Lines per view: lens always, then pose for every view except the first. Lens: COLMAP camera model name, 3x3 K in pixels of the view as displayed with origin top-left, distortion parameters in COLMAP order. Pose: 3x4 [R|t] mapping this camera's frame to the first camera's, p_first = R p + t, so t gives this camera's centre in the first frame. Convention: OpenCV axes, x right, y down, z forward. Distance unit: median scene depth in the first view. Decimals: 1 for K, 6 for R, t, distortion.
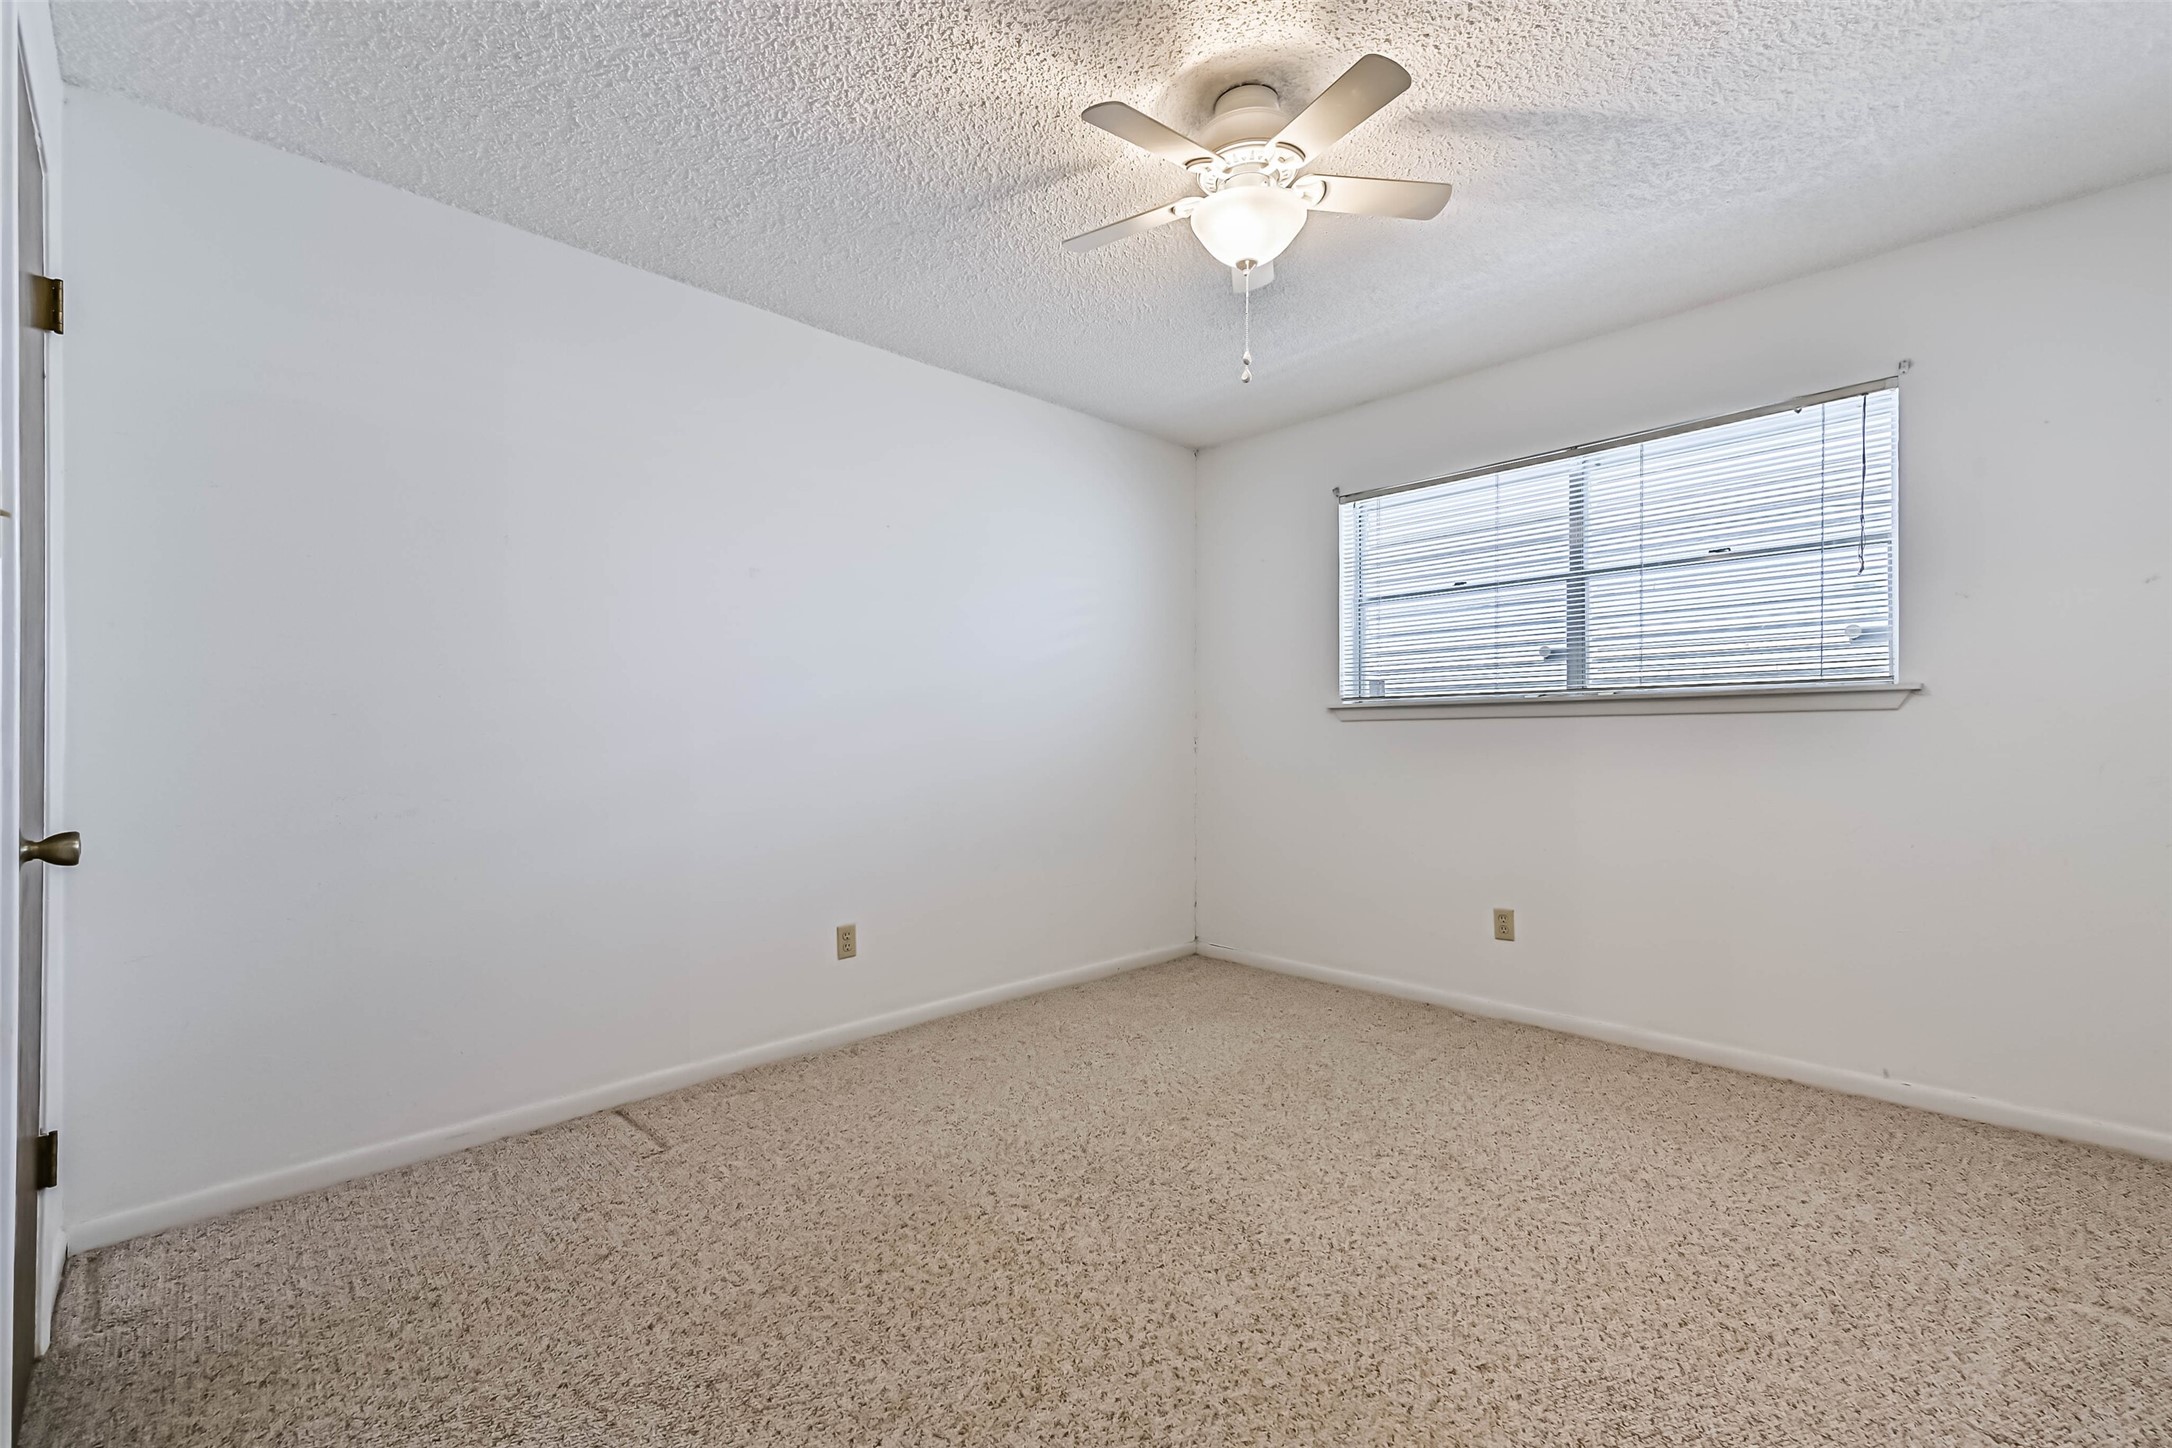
lens RADIAL K [[957.6, 0, 1082.7], [0, 957.6, 735.3], [0, 0, 1]] dist [0.019807, -0.003228]
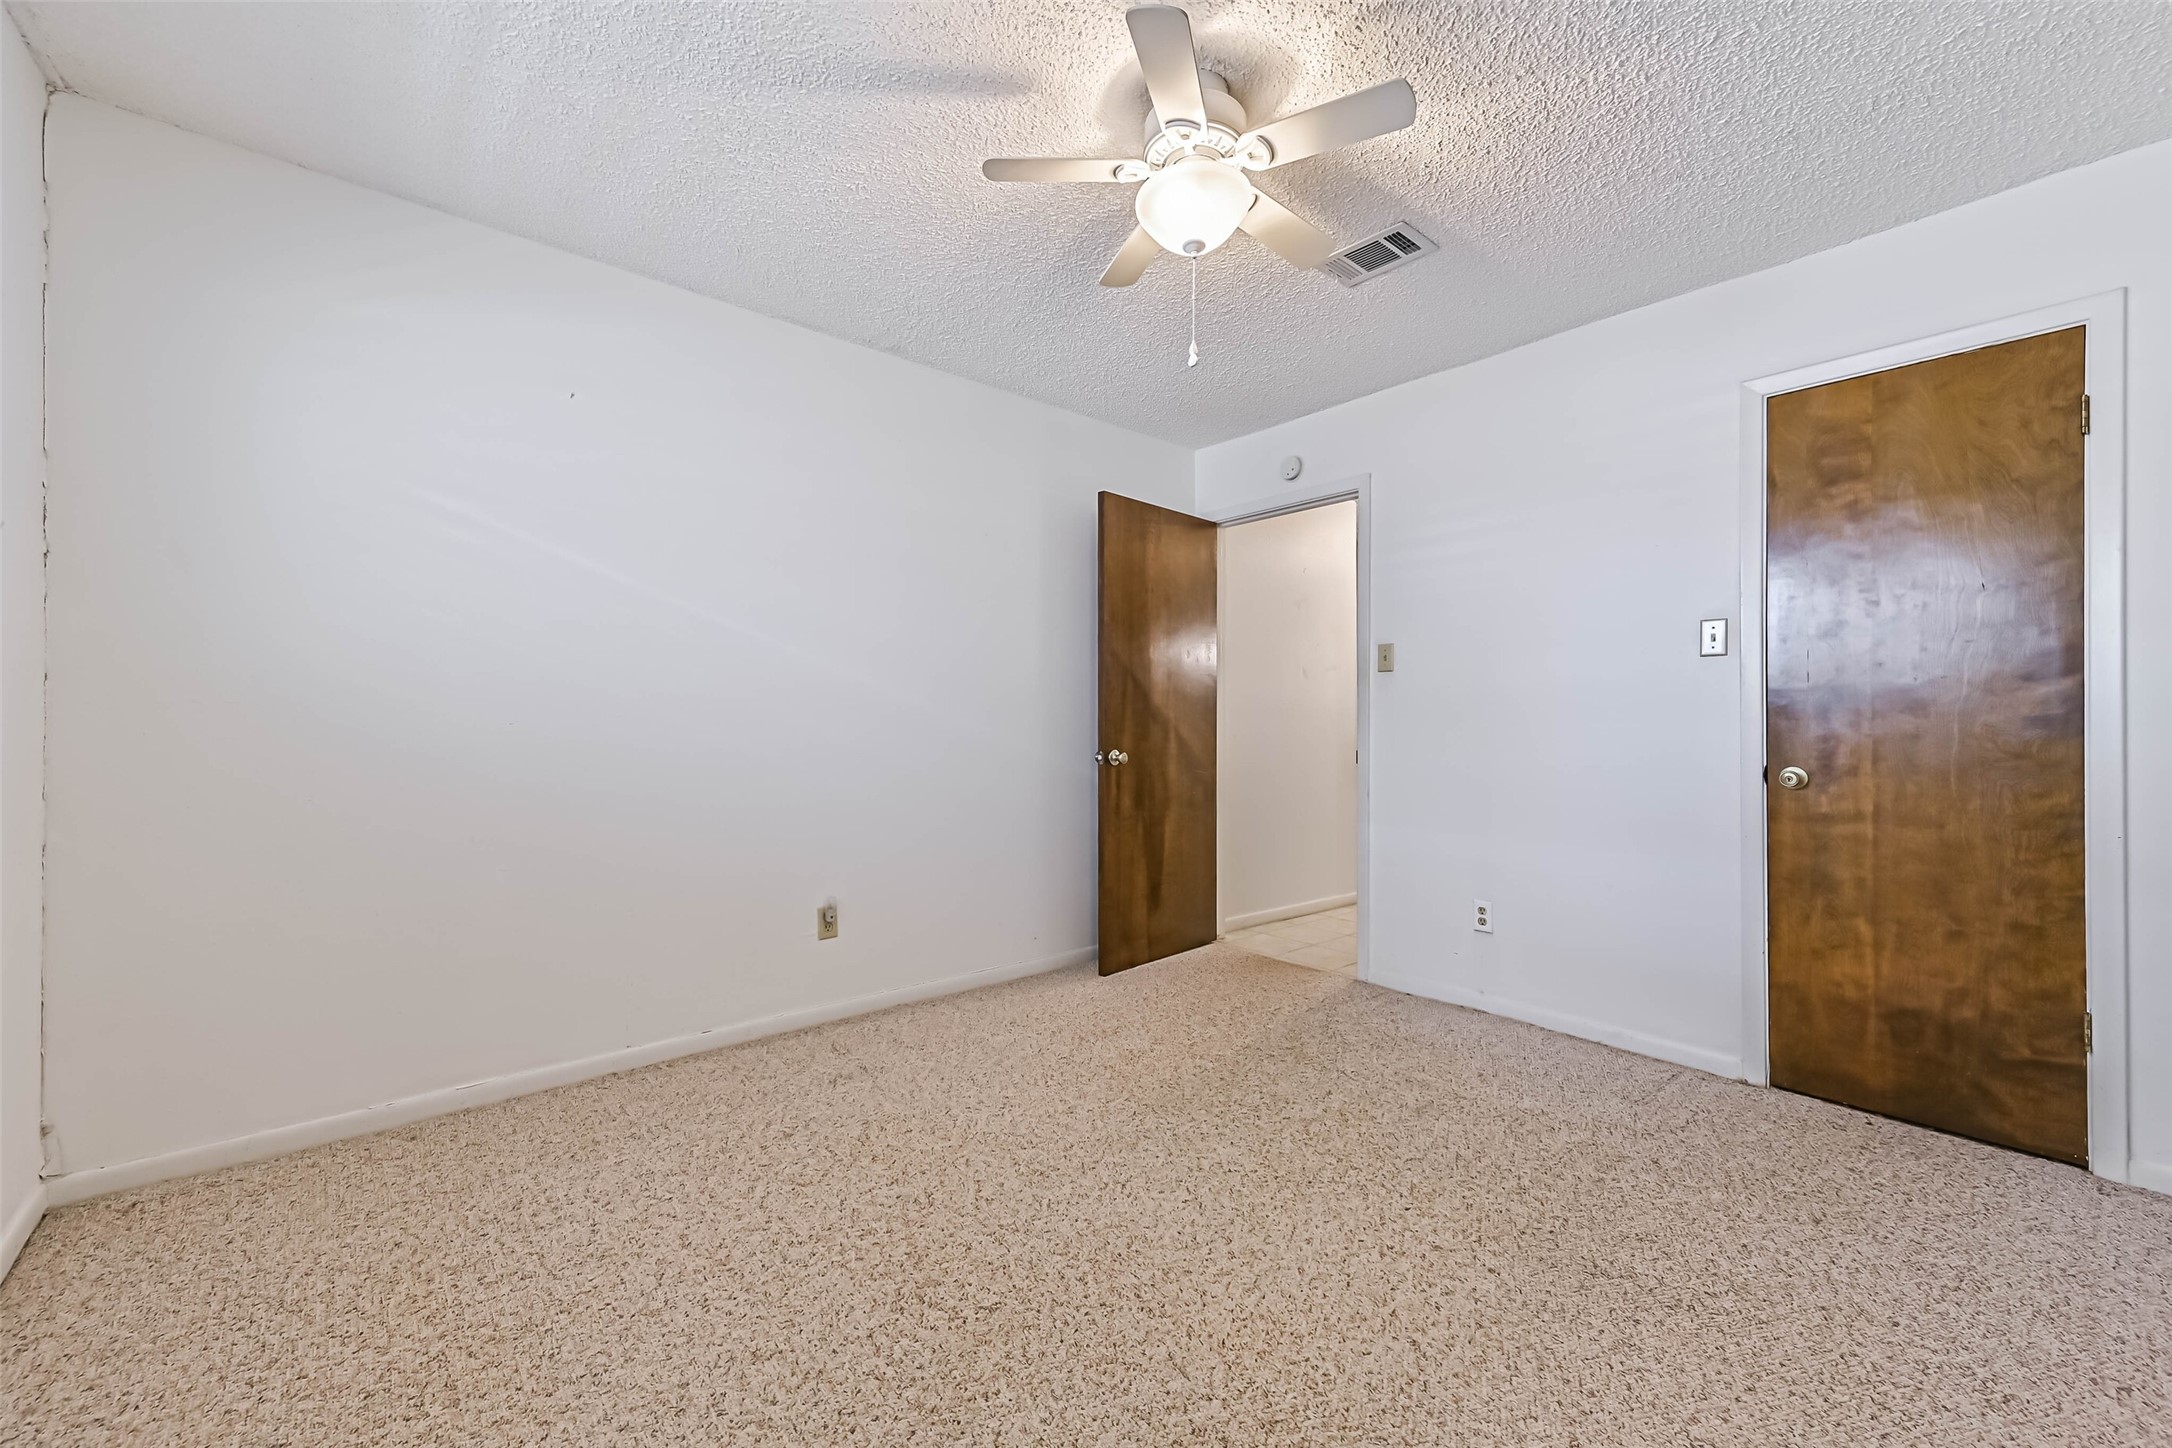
lens RADIAL K [[849.0, 0, 1088.4], [0, 849.0, 714.8], [0, 0, 1]] dist [0.032860, -0.004040]
pose [[-0.997801, 0.001355, 0.066266, 0.232012], [0.000838, 0.999969, -0.007833, -0.005846], [-0.066275, -0.007760, -0.997771, 1.989544]]
